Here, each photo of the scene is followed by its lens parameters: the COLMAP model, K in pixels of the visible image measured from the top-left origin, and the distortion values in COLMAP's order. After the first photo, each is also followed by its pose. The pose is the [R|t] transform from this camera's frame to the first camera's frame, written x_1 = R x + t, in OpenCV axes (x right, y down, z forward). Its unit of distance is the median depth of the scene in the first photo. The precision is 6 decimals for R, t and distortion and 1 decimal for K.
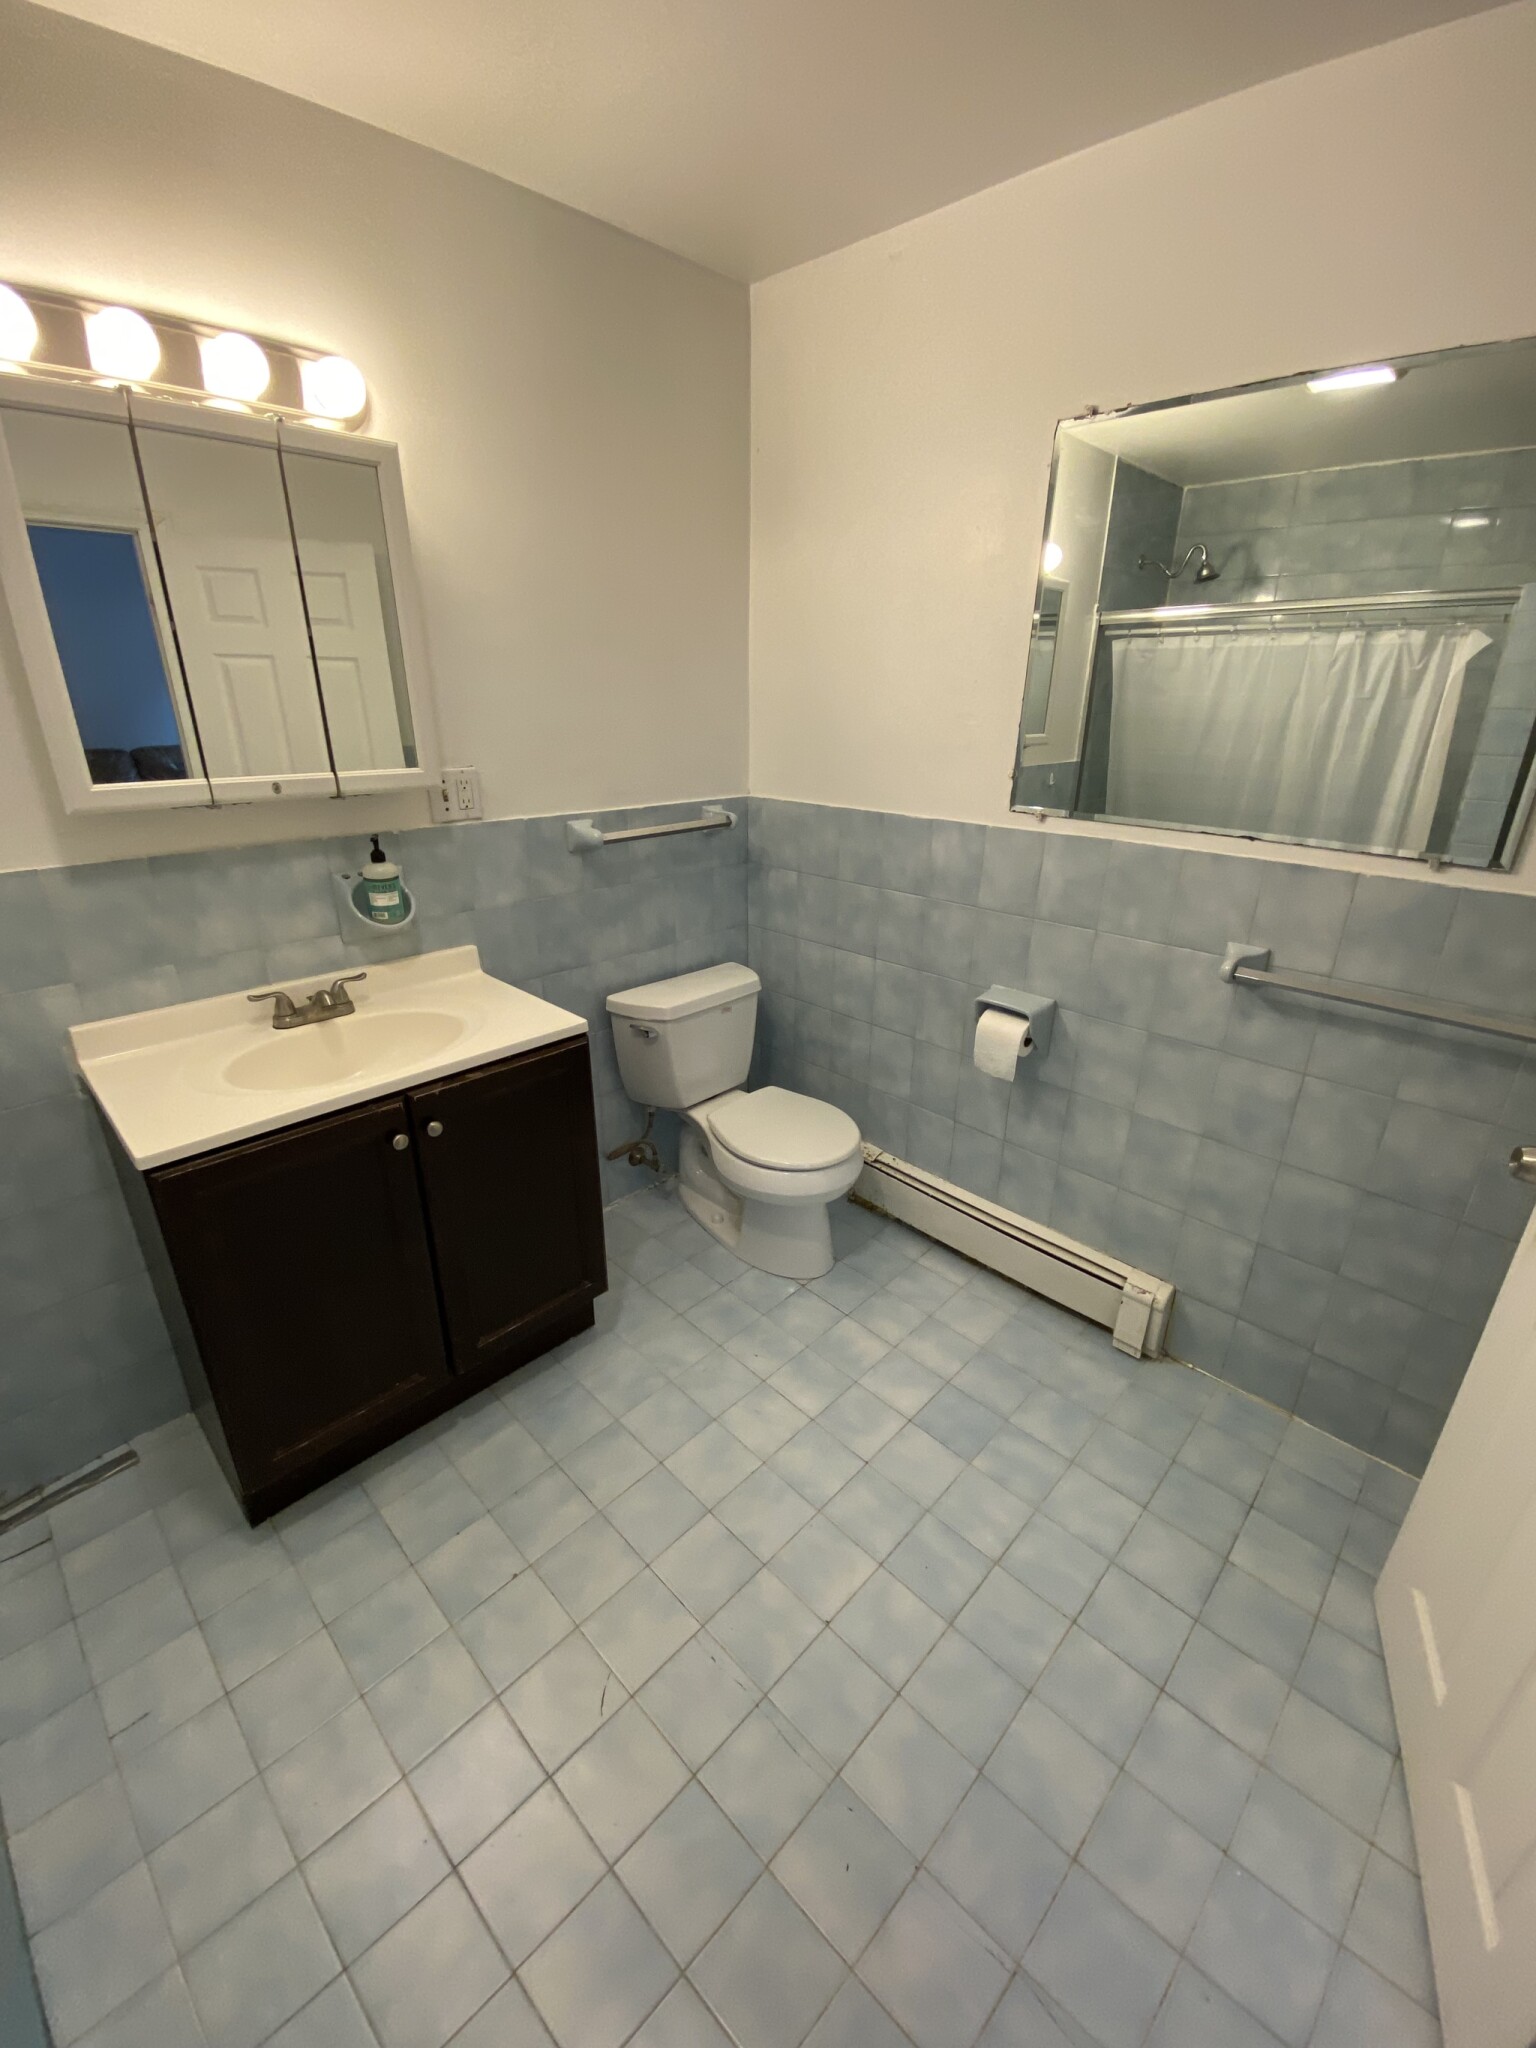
lens RADIAL K [[831.6, 0, 761.1], [0, 831.6, 1029.2], [0, 0, 1]] dist [0.011031, -0.017050]
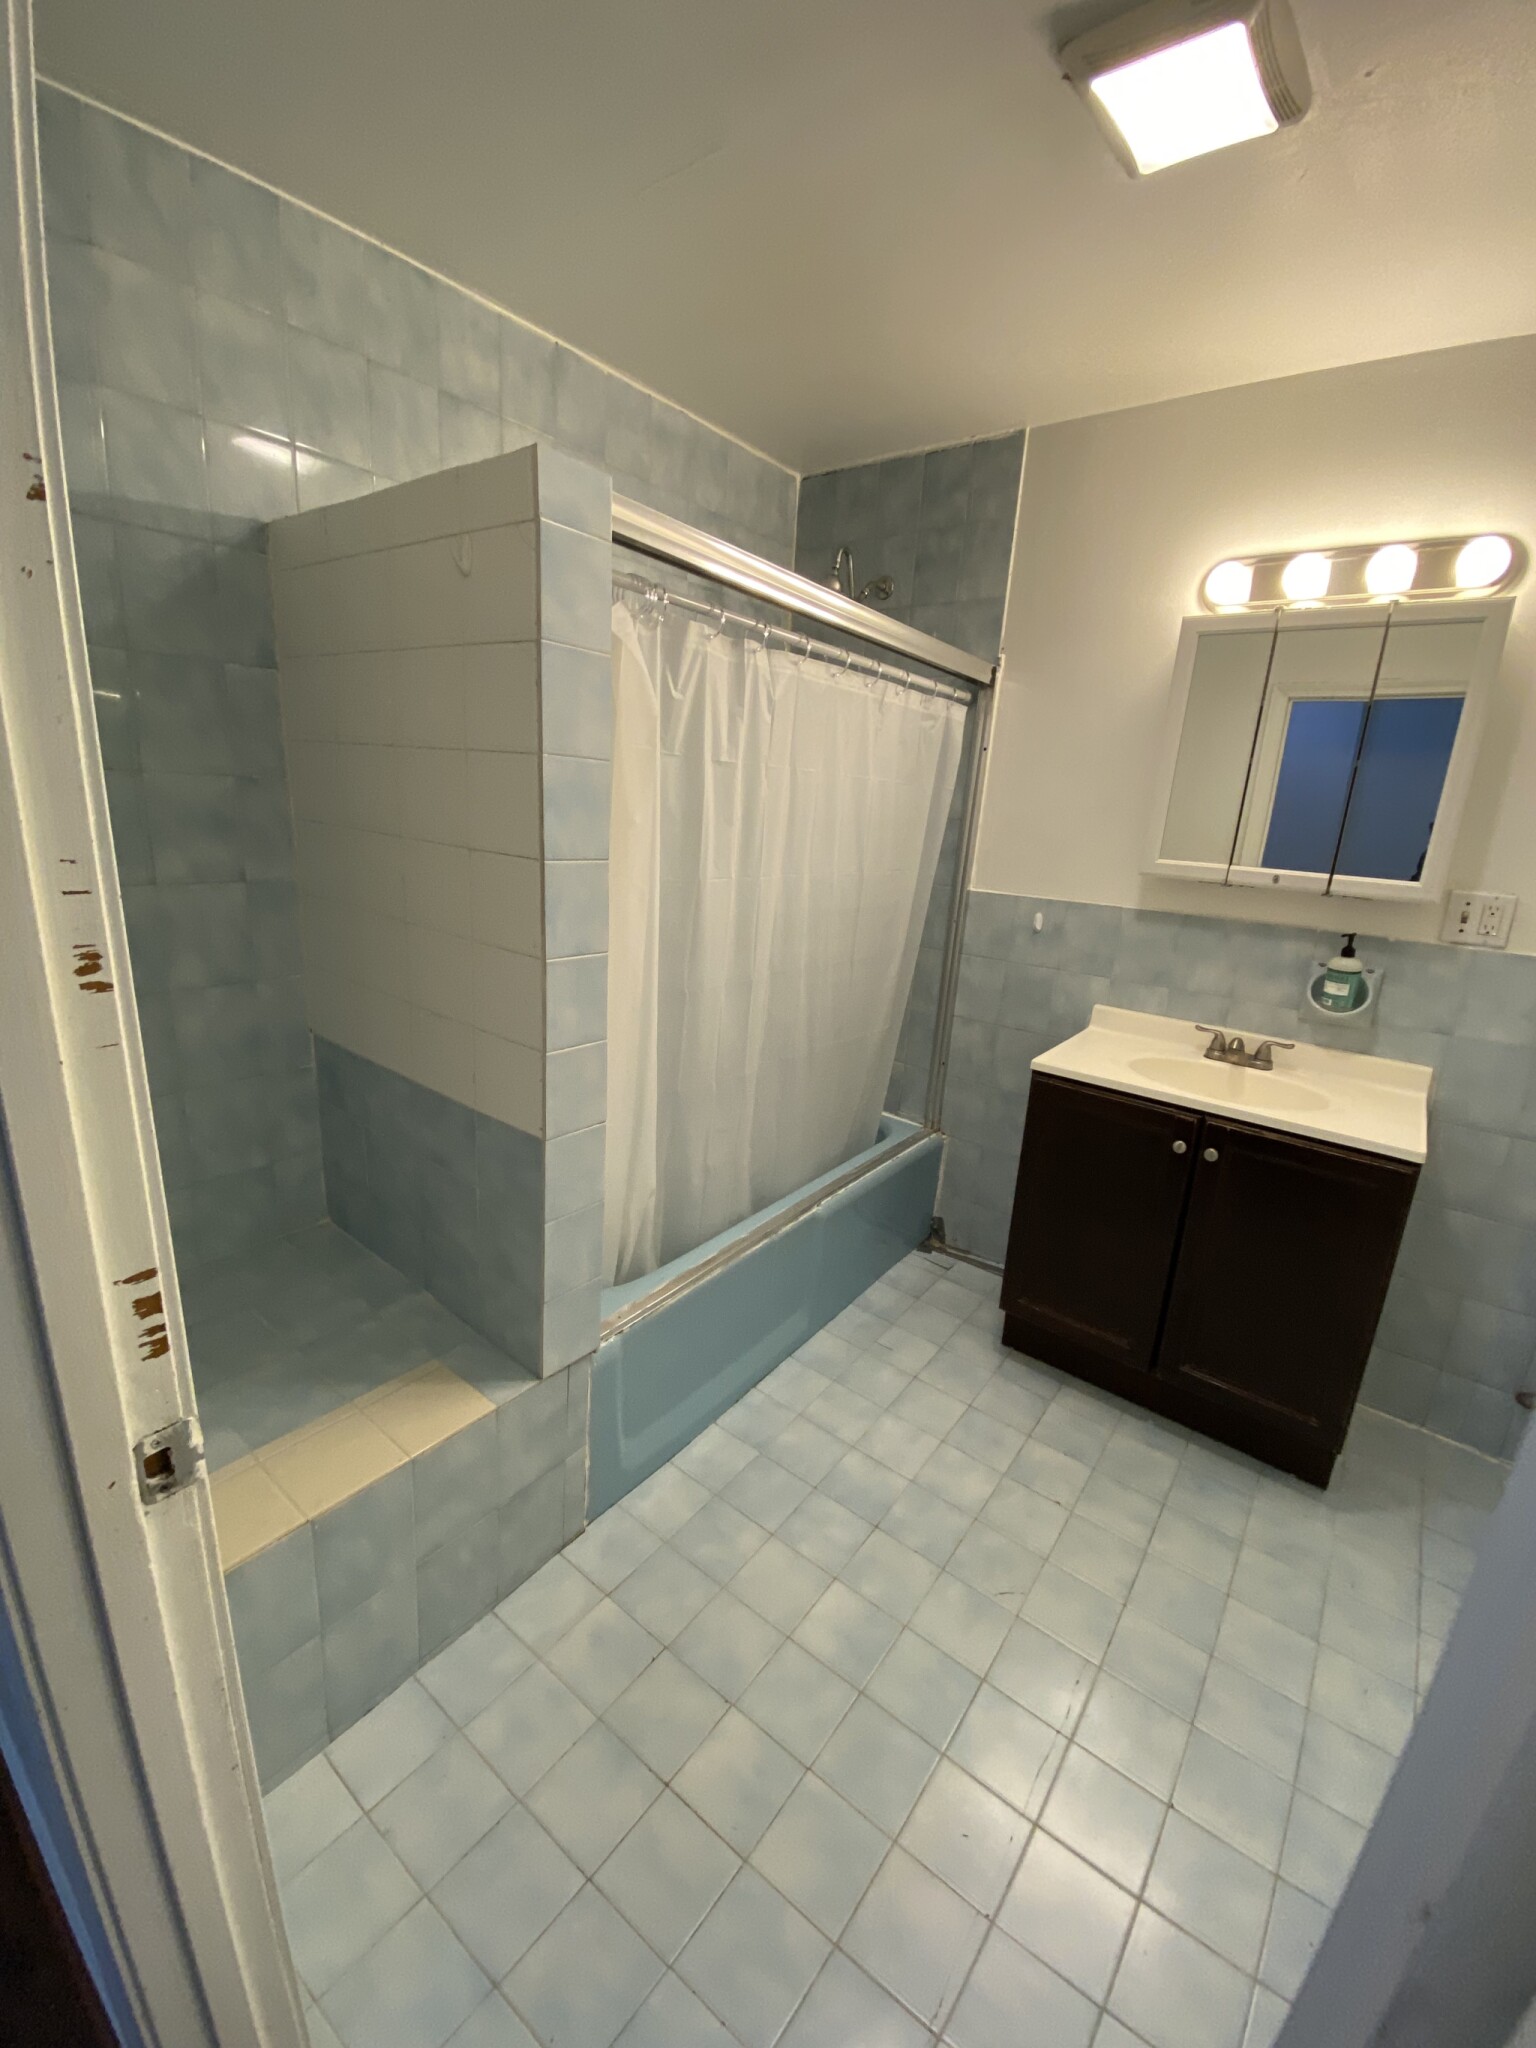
lens RADIAL K [[831.6, 0, 761.1], [0, 831.6, 1029.2], [0, 0, 1]] dist [0.011031, -0.017050]
pose [[0.099581, 0.263054, -0.959628, 0.598120], [-0.424706, 0.883395, 0.198085, -0.001233], [0.899838, 0.387835, 0.199690, 0.106626]]
